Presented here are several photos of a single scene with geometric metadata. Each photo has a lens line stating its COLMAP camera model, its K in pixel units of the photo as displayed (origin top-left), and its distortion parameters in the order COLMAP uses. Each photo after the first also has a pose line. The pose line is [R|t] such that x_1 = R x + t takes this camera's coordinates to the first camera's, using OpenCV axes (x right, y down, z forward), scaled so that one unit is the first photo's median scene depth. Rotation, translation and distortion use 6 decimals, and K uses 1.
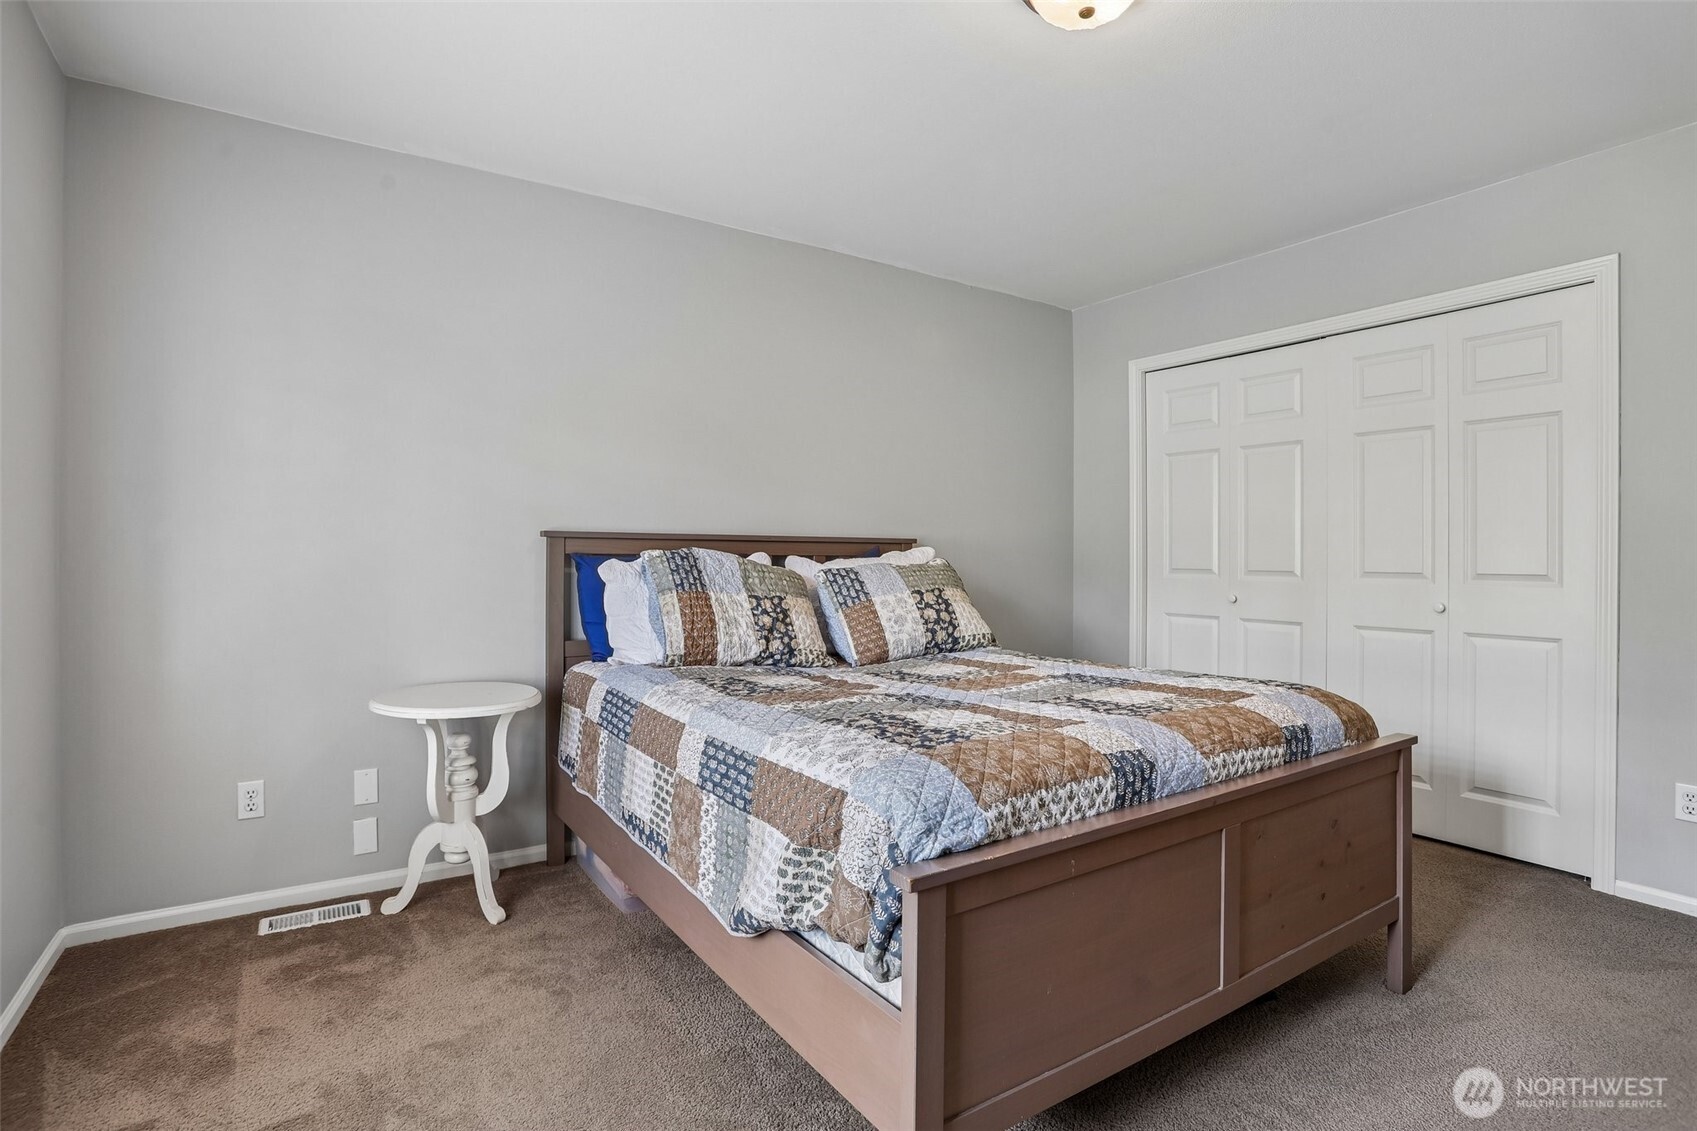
lens RADIAL K [[825.7, 0, 845.9], [0, 825.7, 556.2], [0, 0, 1]] dist [-0.081655, 0.037017]
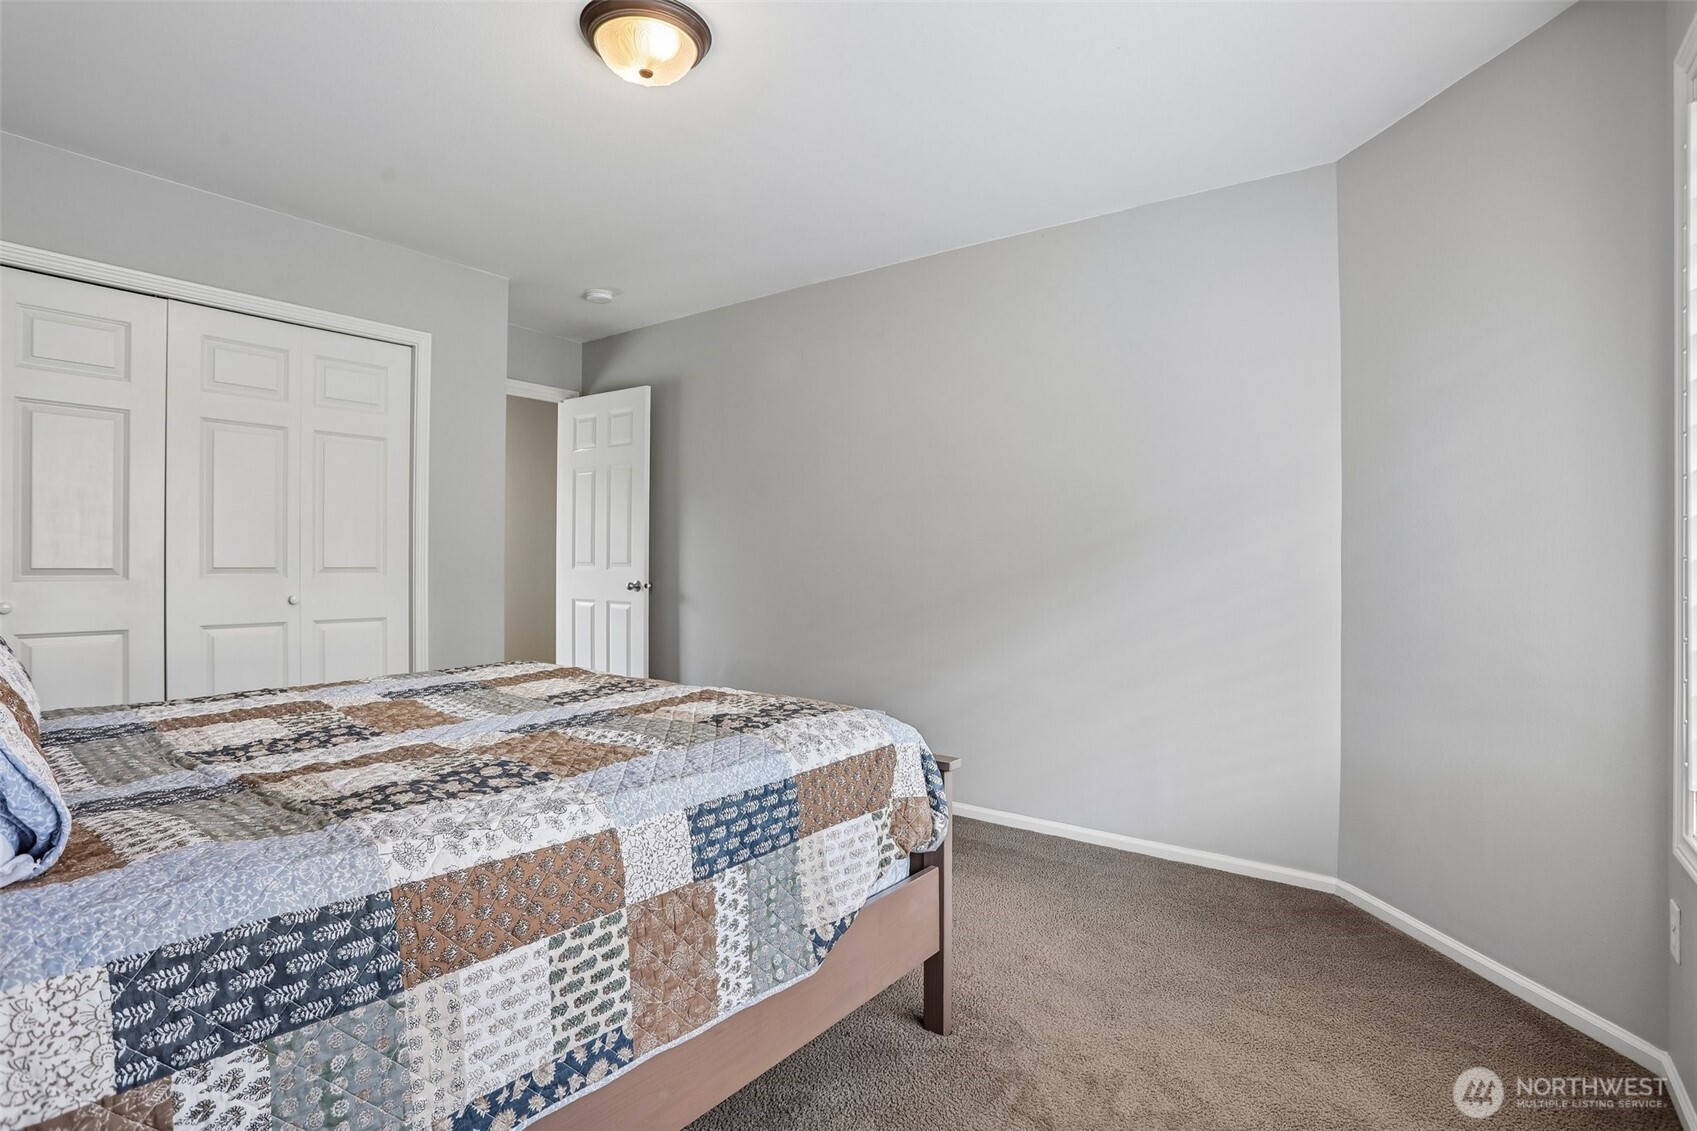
lens RADIAL K [[825.7, 0, 845.9], [0, 825.7, 556.2], [0, 0, 1]] dist [-0.081655, 0.037017]
pose [[-0.309923, -0.001347, 0.950761, -0.901659], [-0.010099, 0.999947, -0.001876, 0.001672], [-0.950708, -0.010183, -0.309920, 1.118337]]
